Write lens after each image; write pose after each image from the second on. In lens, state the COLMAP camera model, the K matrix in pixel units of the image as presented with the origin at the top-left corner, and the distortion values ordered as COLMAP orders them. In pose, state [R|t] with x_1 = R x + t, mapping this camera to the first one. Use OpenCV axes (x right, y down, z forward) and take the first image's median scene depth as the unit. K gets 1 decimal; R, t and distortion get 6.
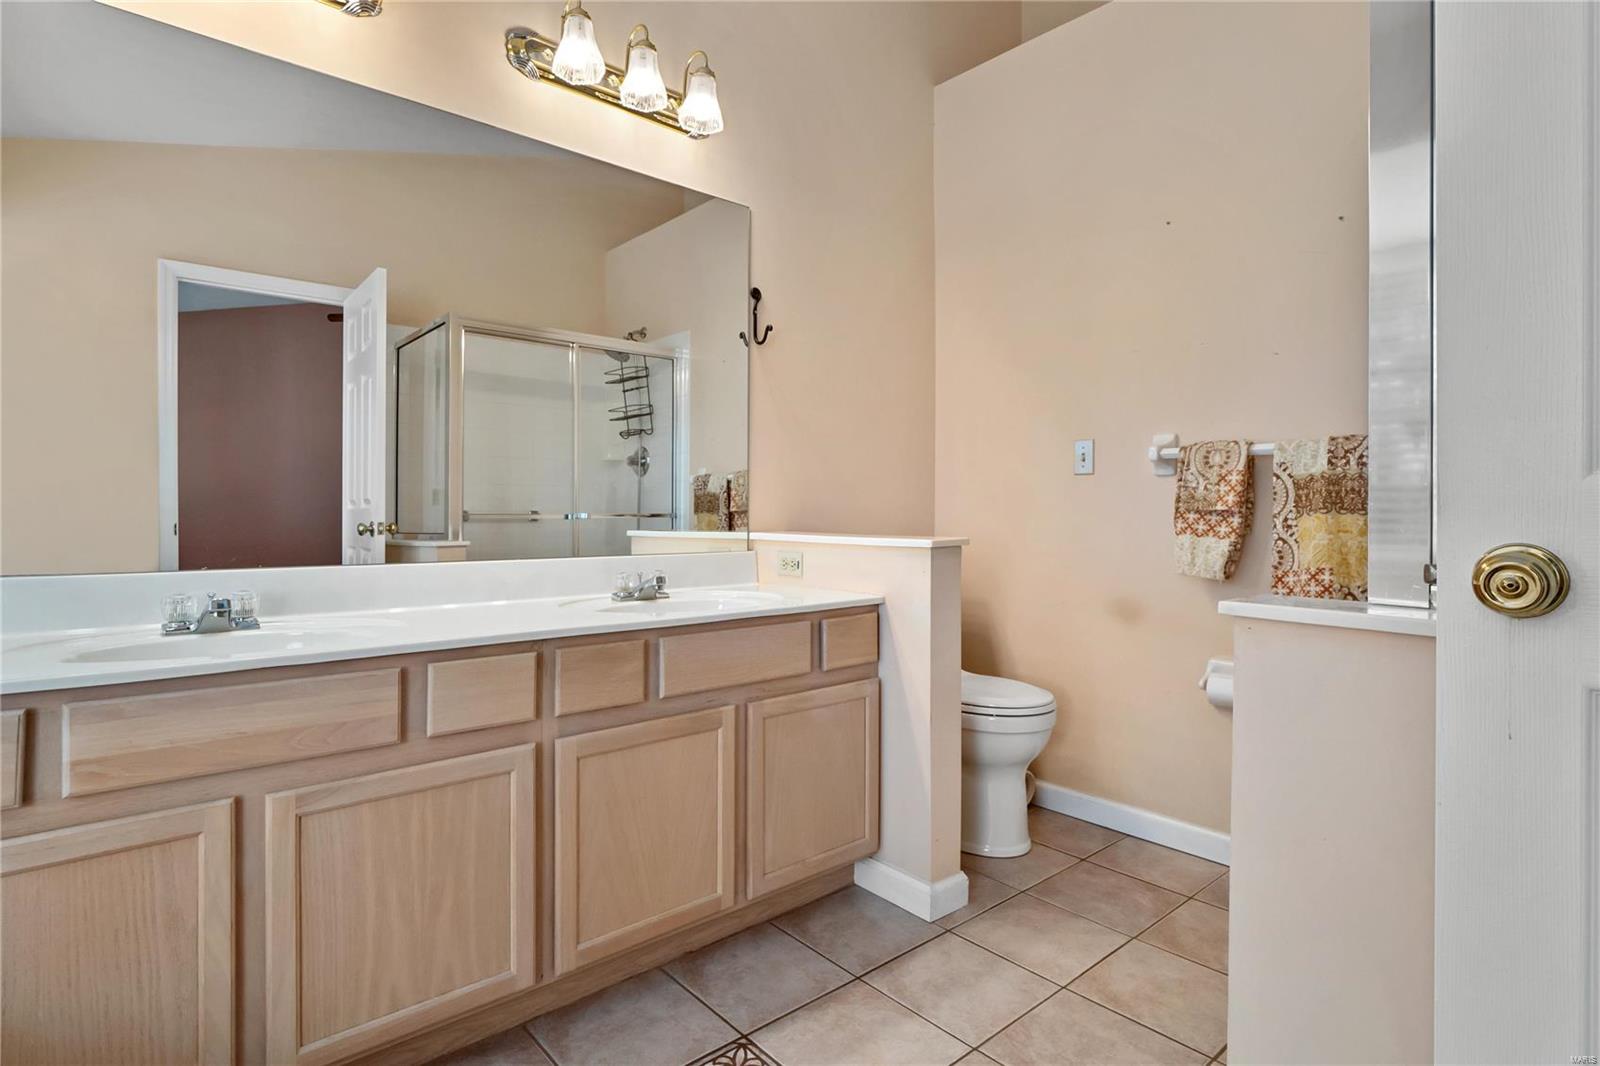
lens RADIAL K [[810.8, 0, 760.3], [0, 810.8, 528.8], [0, 0, 1]] dist [0.001475, -0.000203]
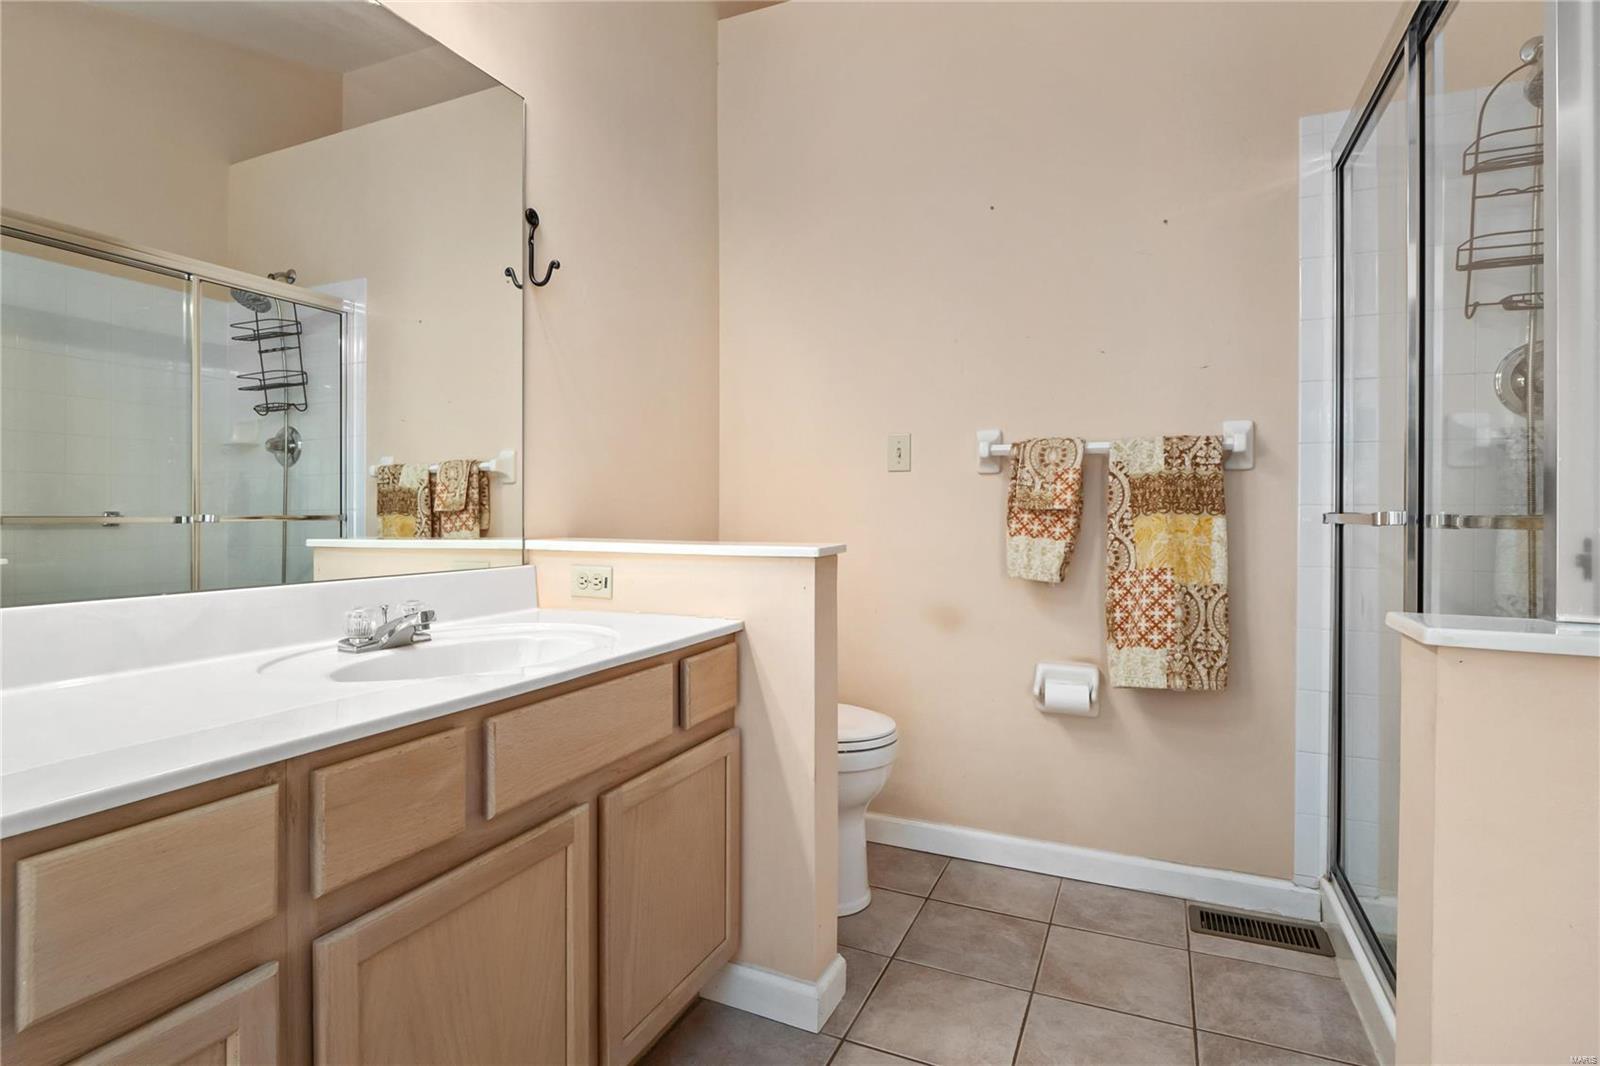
lens RADIAL K [[827.2, 0, 802.0], [0, 827.2, 526.2], [0, 0, 1]] dist [-0.001615, -0.002002]
pose [[0.899988, -0.008031, 0.435841, -0.130598], [0.010123, 0.999946, -0.002477, -0.004382], [-0.435797, 0.006641, 0.900020, 0.245901]]
